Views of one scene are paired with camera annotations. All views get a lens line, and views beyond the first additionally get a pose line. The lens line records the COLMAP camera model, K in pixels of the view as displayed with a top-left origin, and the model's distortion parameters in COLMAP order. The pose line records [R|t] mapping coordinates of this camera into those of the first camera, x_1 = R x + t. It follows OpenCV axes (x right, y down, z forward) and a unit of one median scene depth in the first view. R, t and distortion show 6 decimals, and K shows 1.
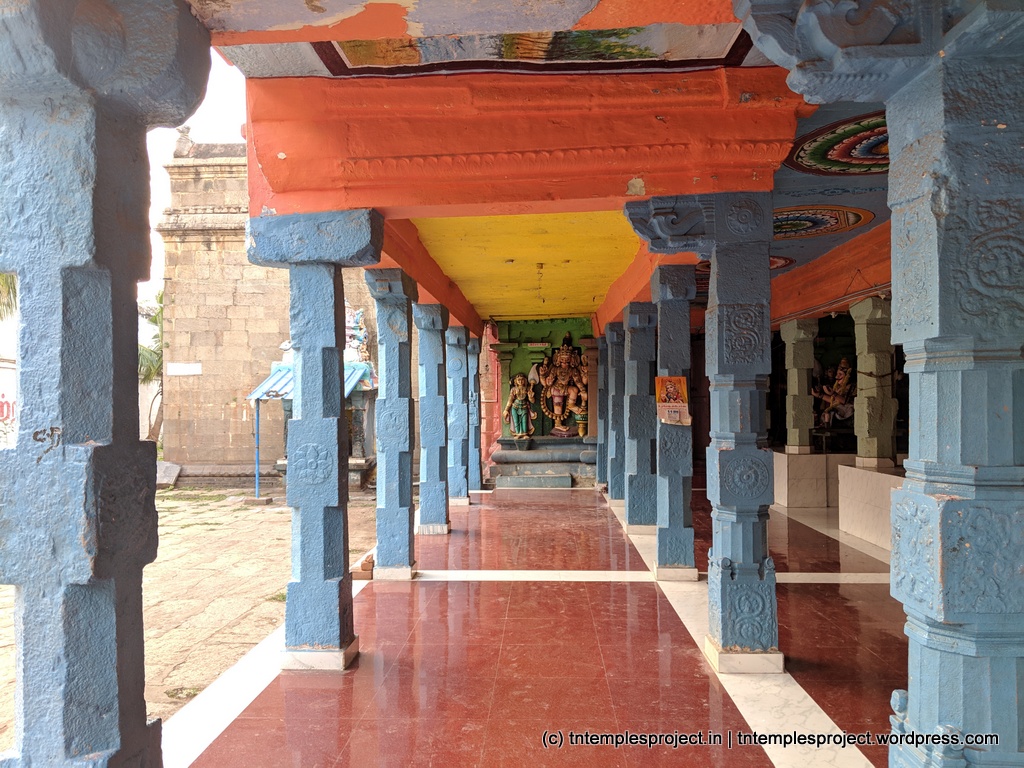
lens RADIAL K [[805.8, 0, 510.4], [0, 805.8, 392.0], [0, 0, 1]] dist [-0.039508, 0.032791]
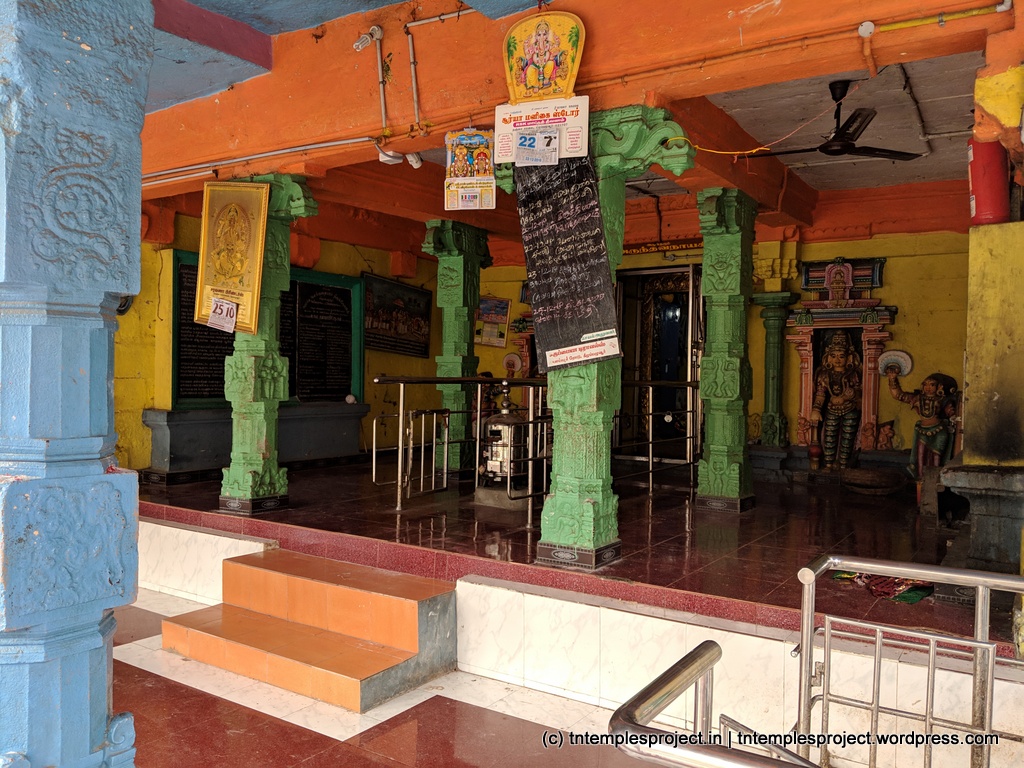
lens RADIAL K [[805.8, 0, 511.9], [0, 805.8, 389.5], [0, 0, 1]] dist [-0.039508, 0.032791]
pose [[0.499580, -0.002728, 0.866263, 0.094398], [-0.031079, 0.999295, 0.021070, 0.006783], [-0.865710, -0.037449, 0.499143, 0.149039]]
